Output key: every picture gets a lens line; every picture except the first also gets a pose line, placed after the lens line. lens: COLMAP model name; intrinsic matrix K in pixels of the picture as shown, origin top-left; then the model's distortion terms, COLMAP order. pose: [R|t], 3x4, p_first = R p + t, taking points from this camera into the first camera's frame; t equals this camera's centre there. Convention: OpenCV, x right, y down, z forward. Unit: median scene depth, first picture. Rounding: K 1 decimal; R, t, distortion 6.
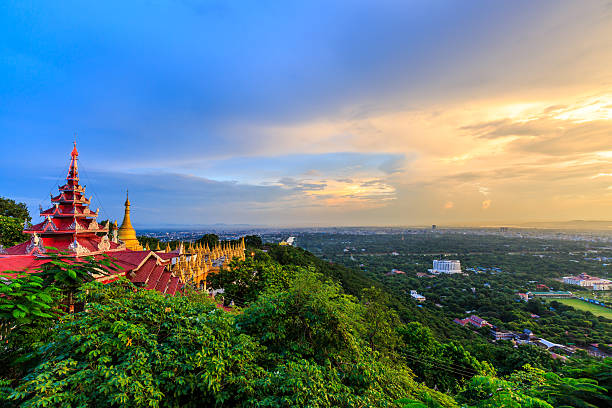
lens RADIAL K [[284.2, 0, 304.0], [0, 284.2, 200.2], [0, 0, 1]] dist [0.001662, 0.000123]
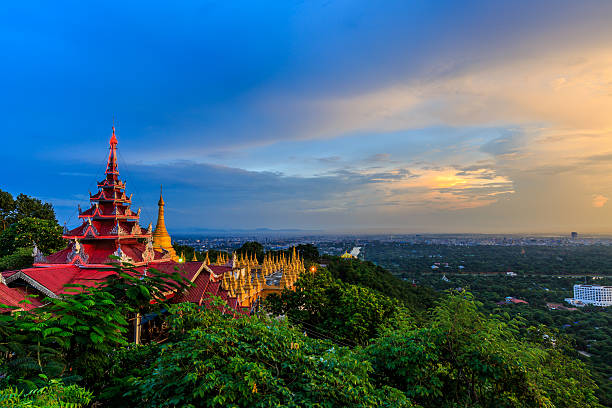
lens RADIAL K [[386.2, 0, 301.3], [0, 386.2, 199.8], [0, 0, 1]] dist [0.000680, -0.000813]
pose [[0.982629, -0.009151, -0.185354, -0.031636], [0.010488, 0.999926, 0.006234, 0.000694], [0.185283, -0.008070, 0.982652, 0.004344]]
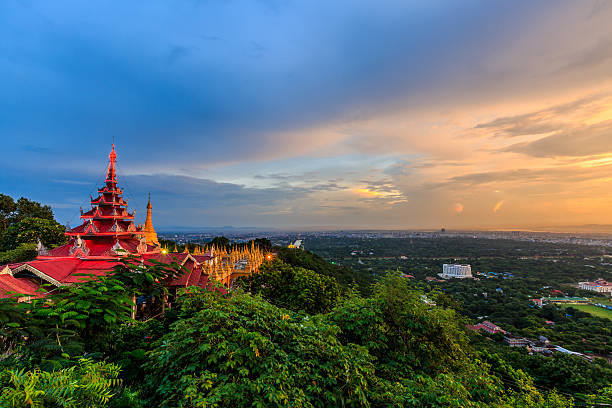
lens RADIAL K [[284.2, 0, 304.0], [0, 284.2, 200.2], [0, 0, 1]] dist [0.001662, 0.000123]
pose [[0.999638, 0.000383, -0.026914, -0.045100], [-0.000674, 0.999941, -0.010803, 0.000985], [0.026908, 0.010817, 0.999579, 0.006670]]
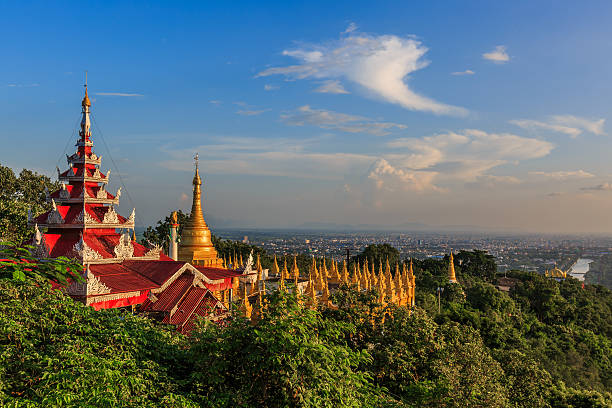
lens RADIAL K [[645.3, 0, 303.6], [0, 645.3, 188.4], [0, 0, 1]] dist [-0.005169, 0.007478]
pose [[0.900489, -0.003076, -0.434868, 0.110796], [0.014770, 0.999614, 0.023512, -0.000842], [0.434628, -0.027595, 0.900187, -0.039581]]
